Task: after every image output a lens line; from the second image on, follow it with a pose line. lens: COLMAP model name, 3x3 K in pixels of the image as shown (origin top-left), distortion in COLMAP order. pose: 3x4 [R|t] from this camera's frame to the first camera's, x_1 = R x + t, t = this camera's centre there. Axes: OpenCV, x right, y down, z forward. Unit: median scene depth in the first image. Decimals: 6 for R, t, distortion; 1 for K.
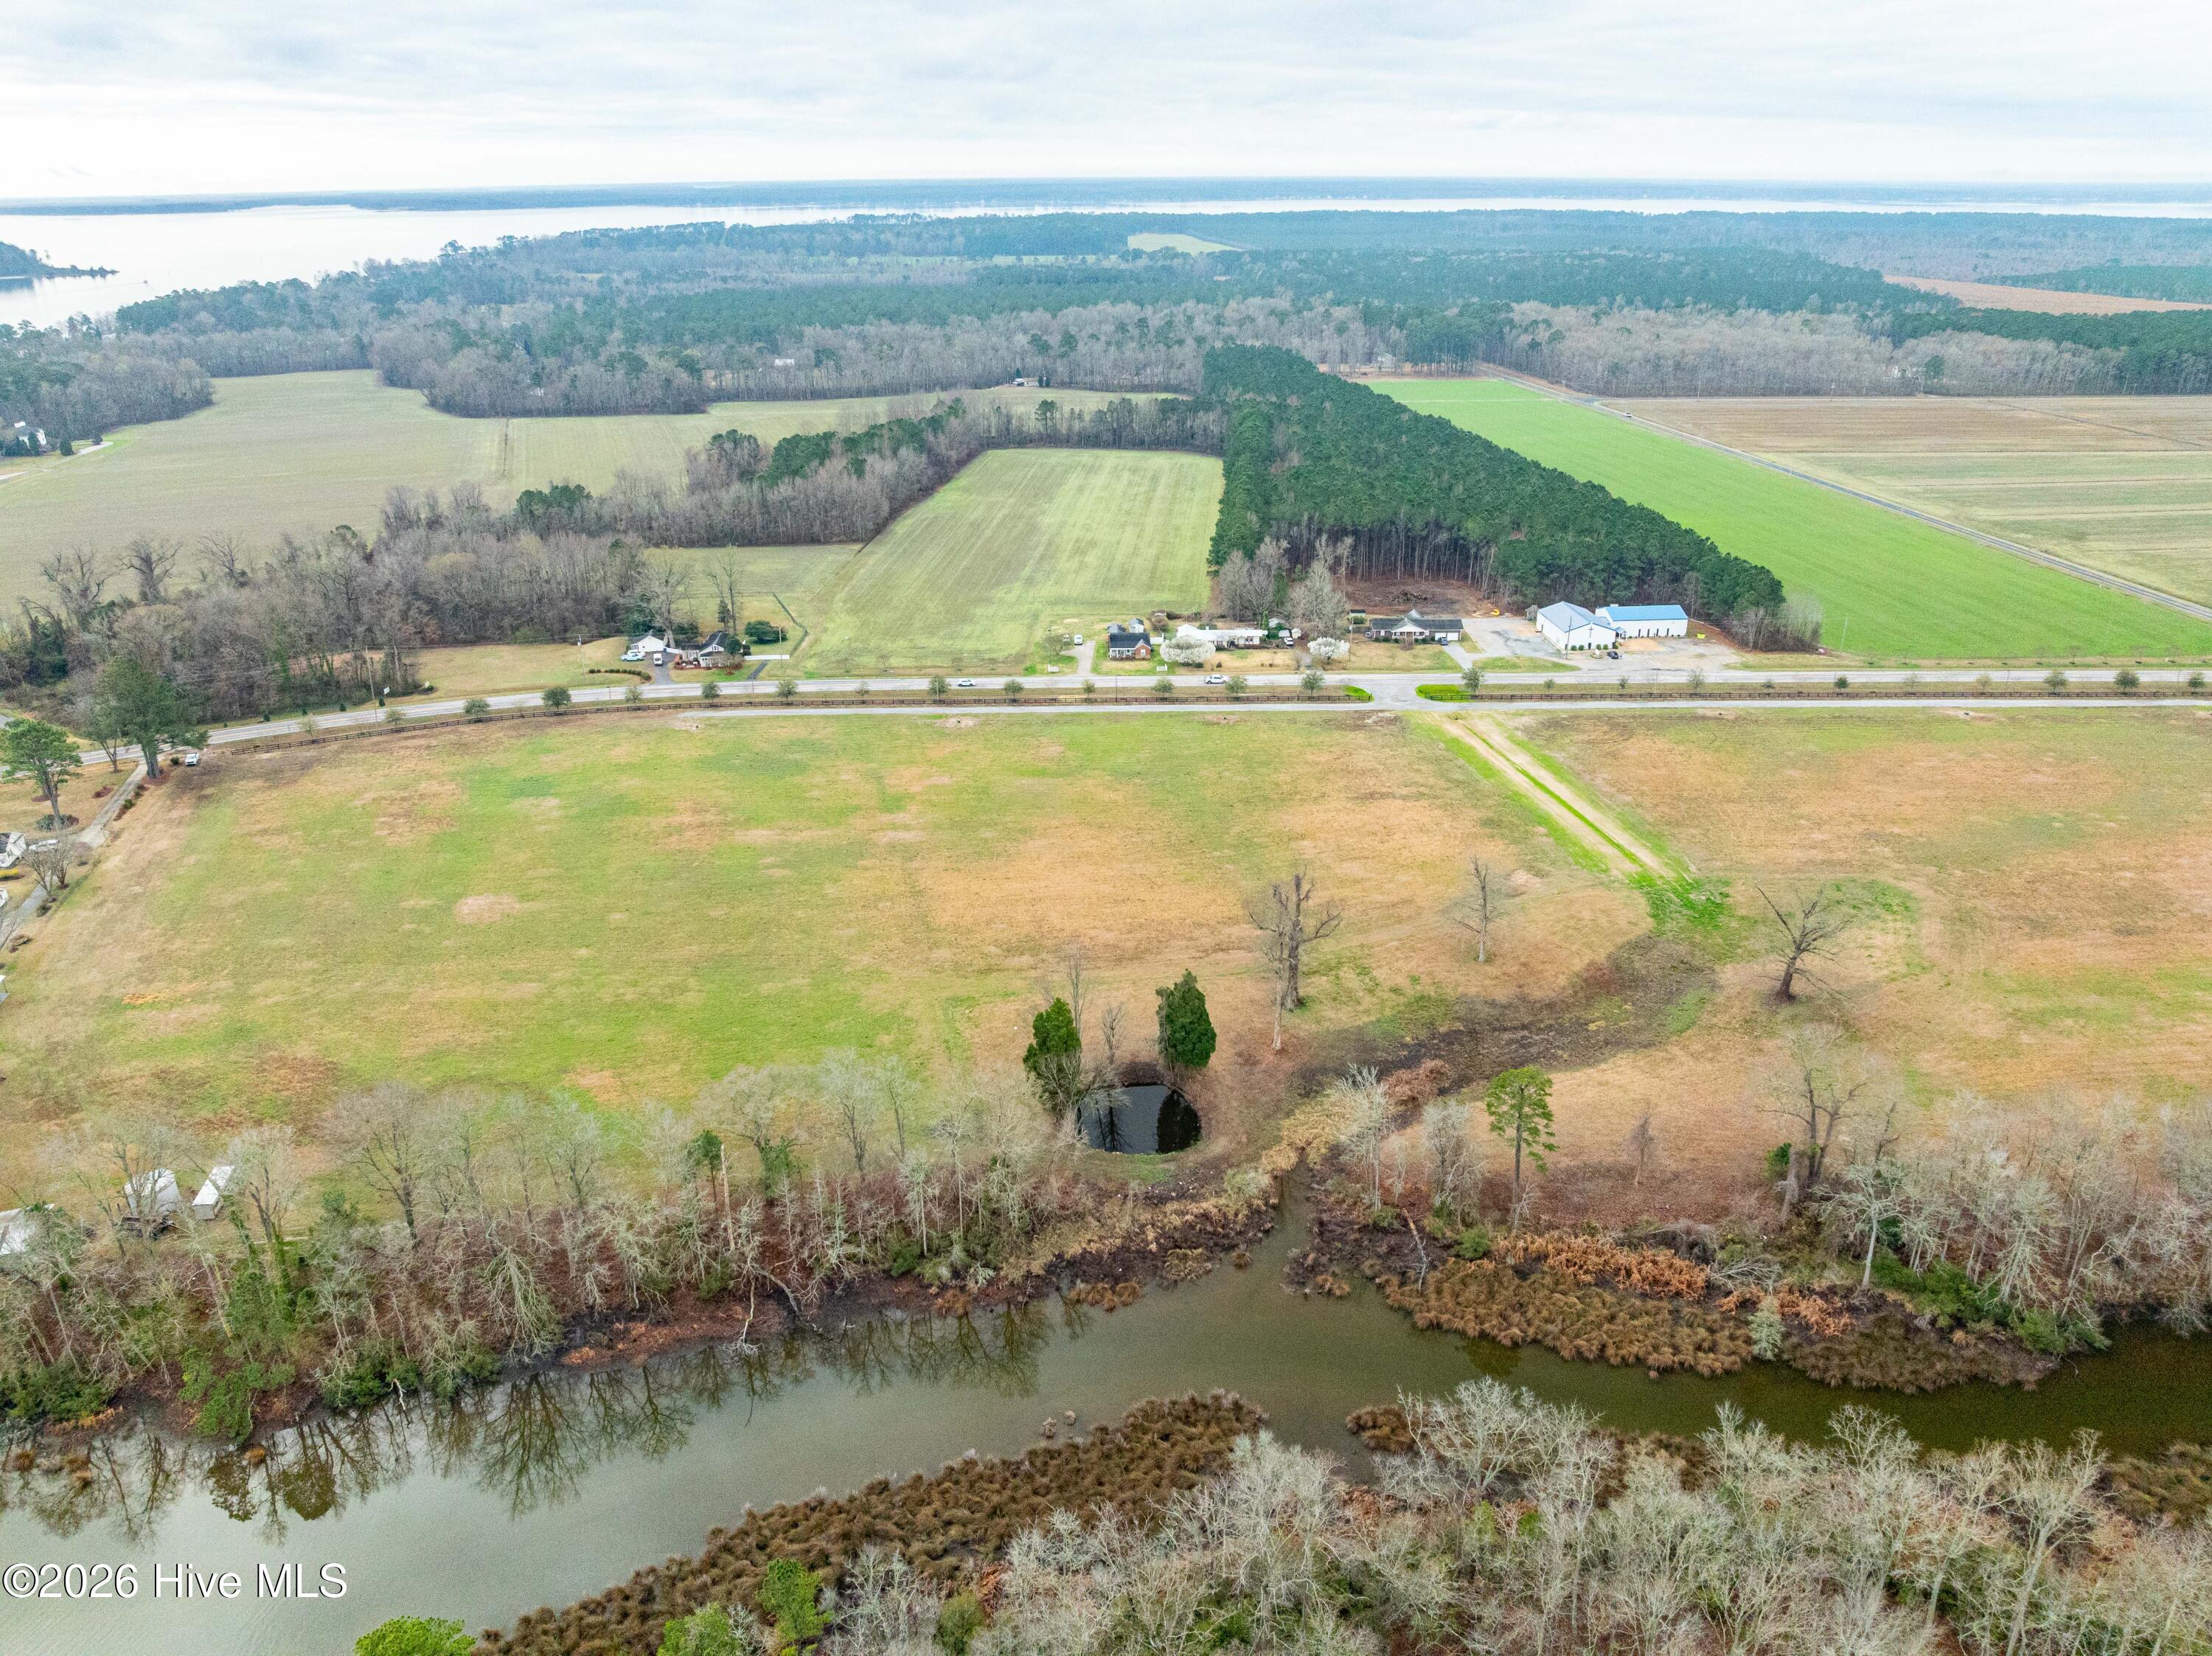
lens RADIAL K [[1529.2, 0, 1115.8], [0, 1529.2, 898.5], [0, 0, 1]] dist [-0.043793, 0.013431]
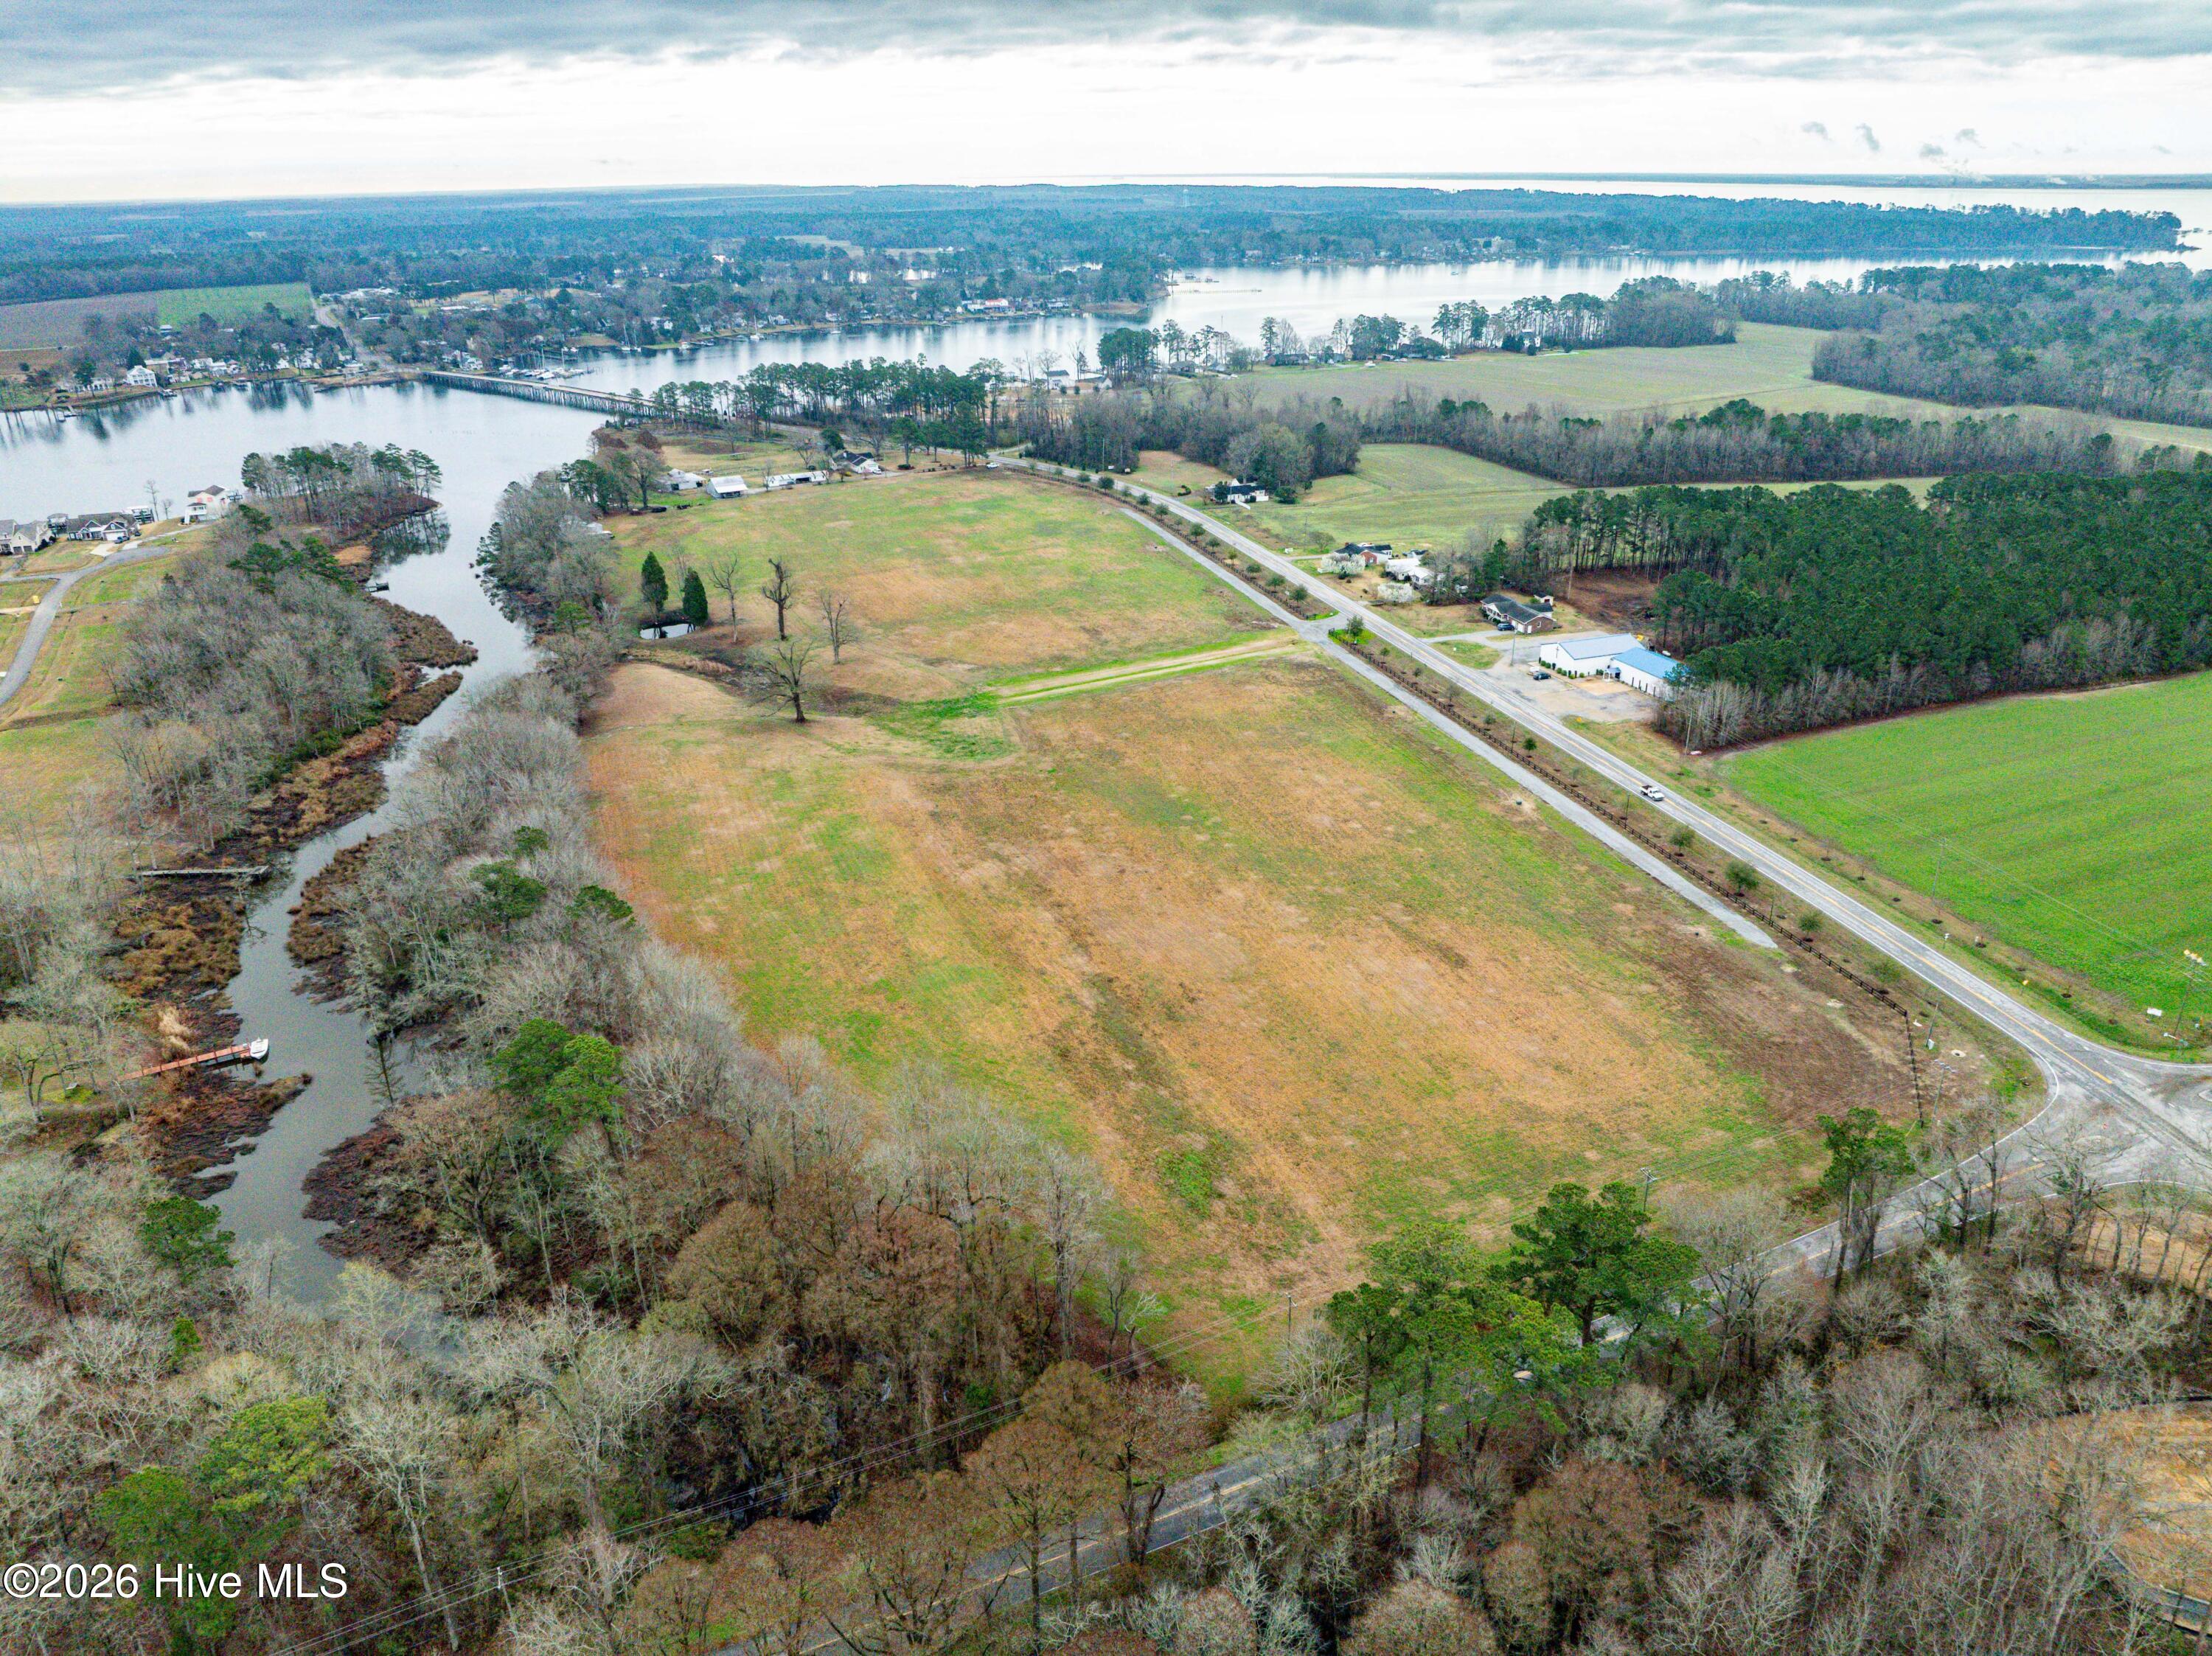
lens RADIAL K [[1545.1, 0, 1119.6], [0, 1545.1, 861.5], [0, 0, 1]] dist [-0.039451, 0.002367]
pose [[0.271336, 0.399621, -0.875603, 1.155505], [-0.408686, 0.871483, 0.271096, -0.214784], [0.871408, 0.284289, 0.399784, 0.425828]]
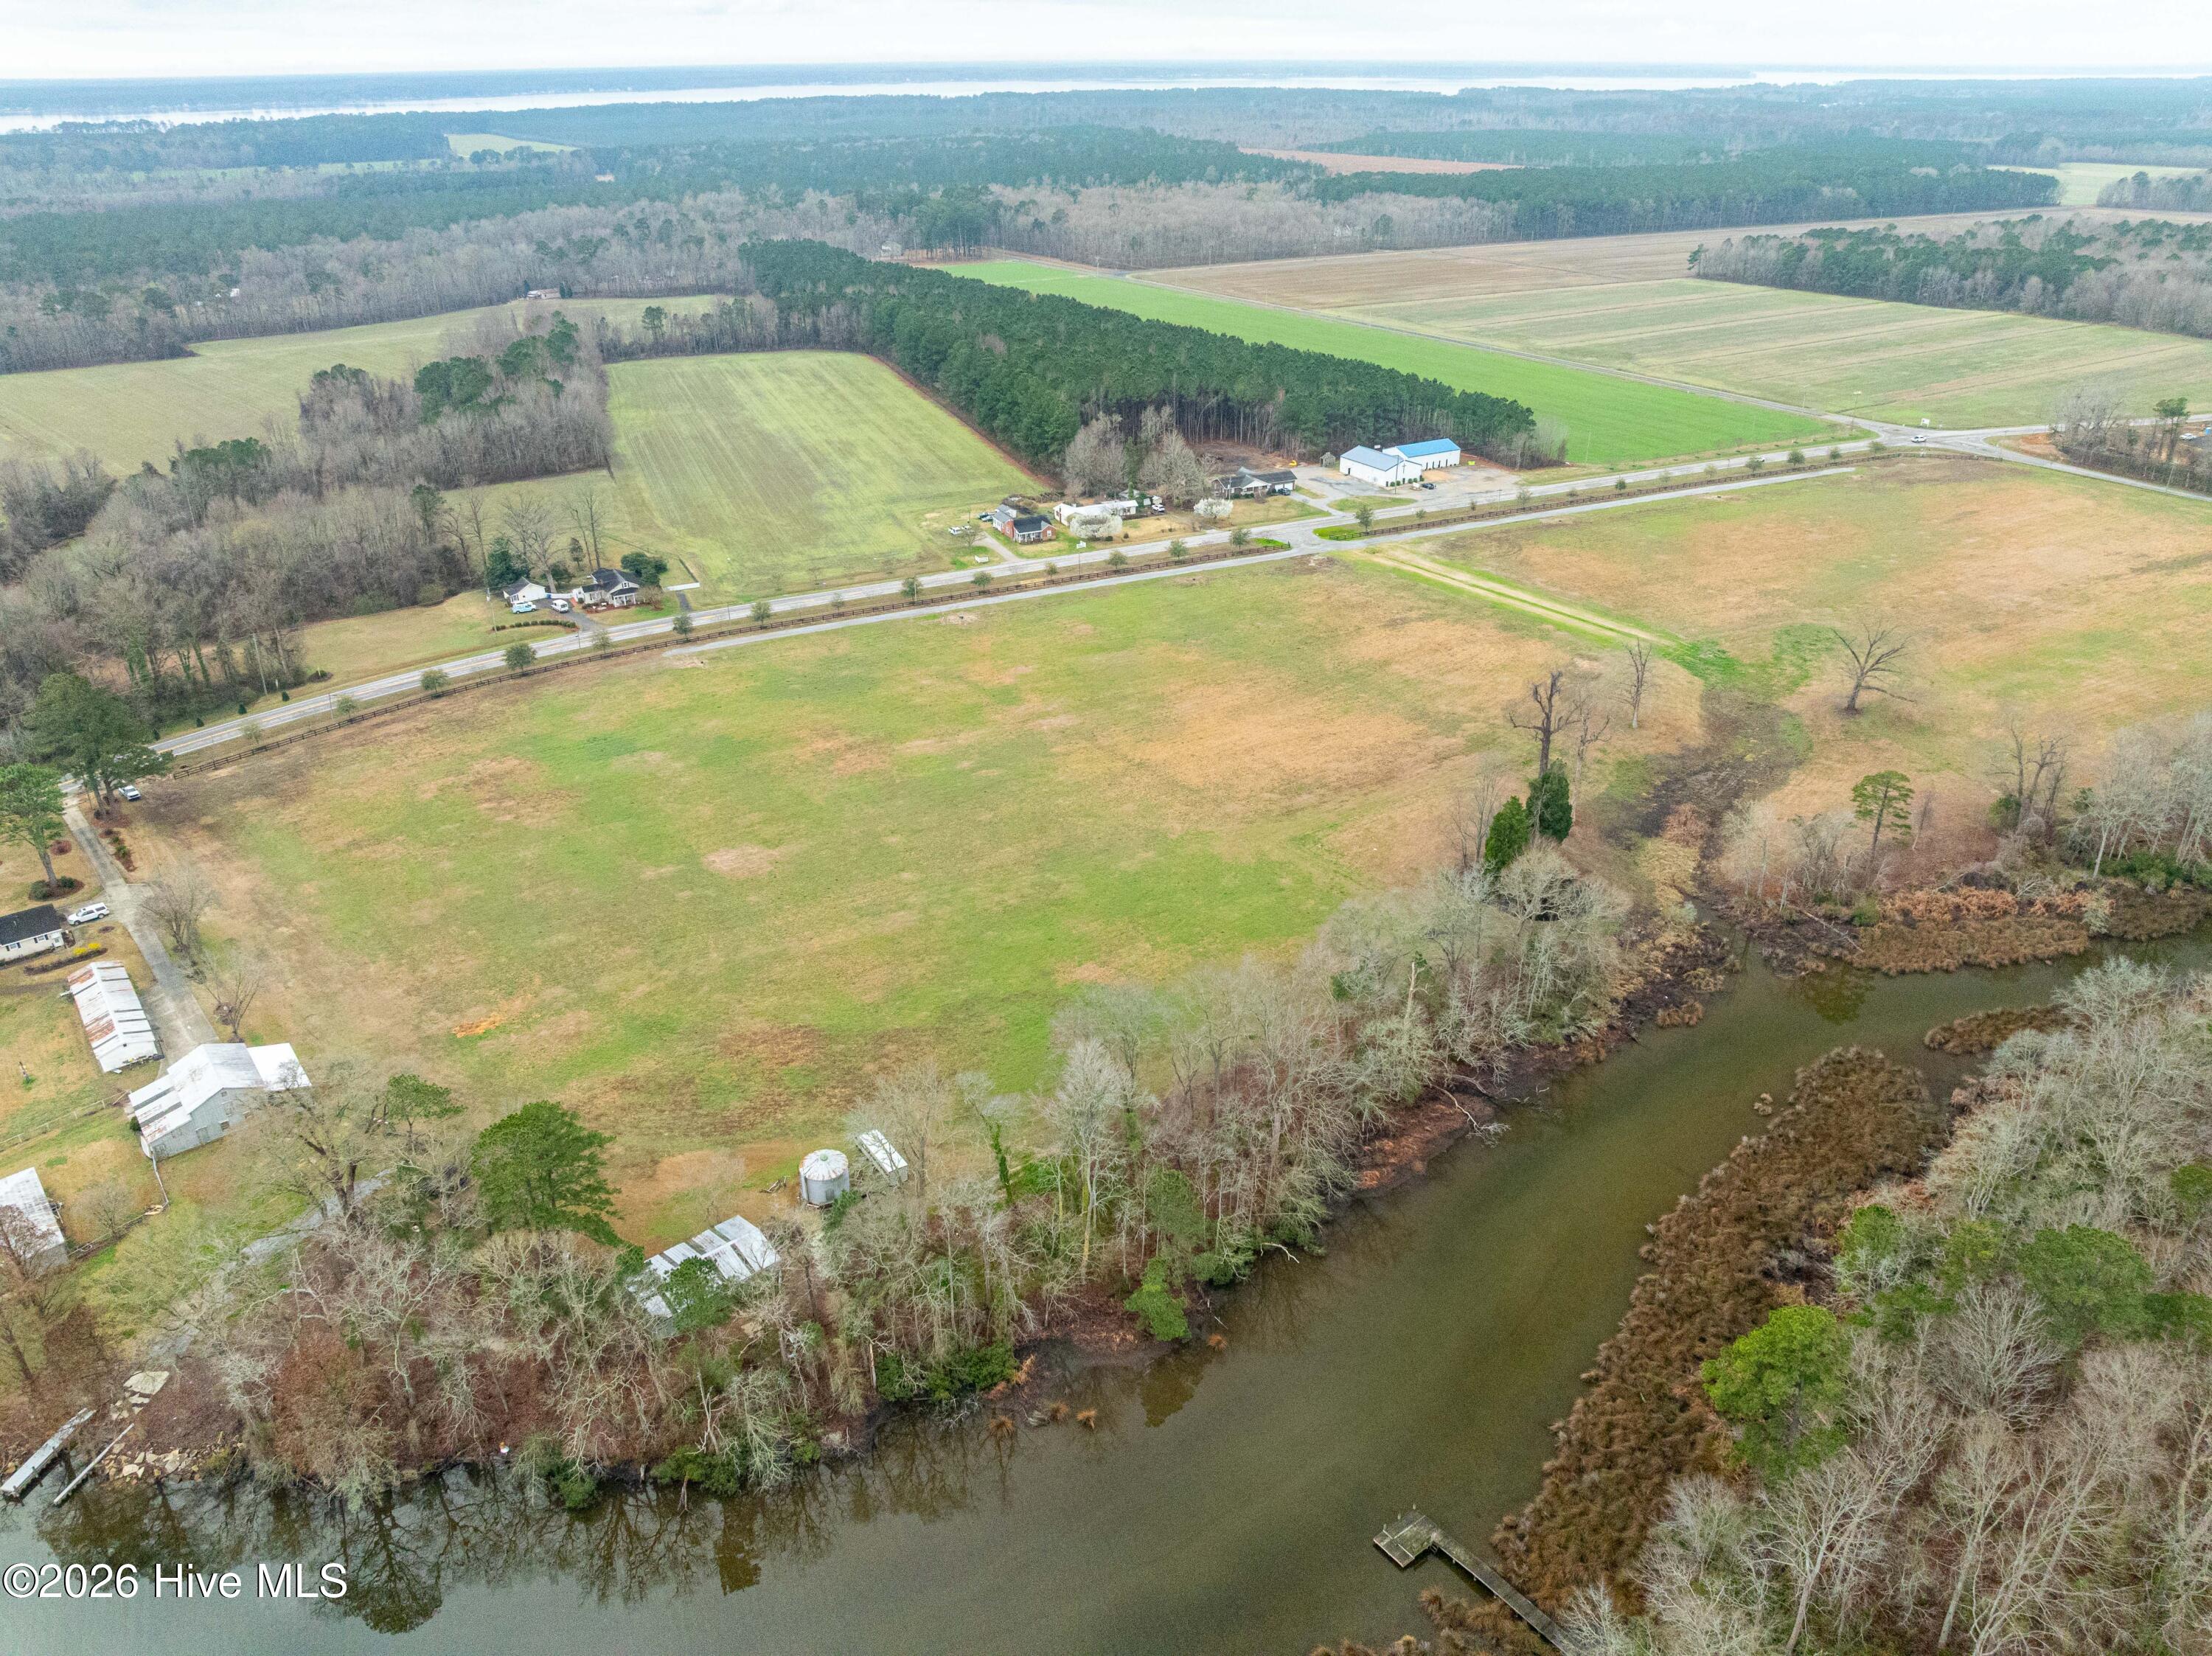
lens RADIAL K [[1529.2, 0, 1115.8], [0, 1529.2, 898.5], [0, 0, 1]] dist [-0.043793, 0.013431]
pose [[0.902415, -0.210796, 0.375782, -0.382984], [0.187827, 0.977380, 0.097210, -0.012936], [-0.387773, -0.017142, 0.921596, 0.035395]]
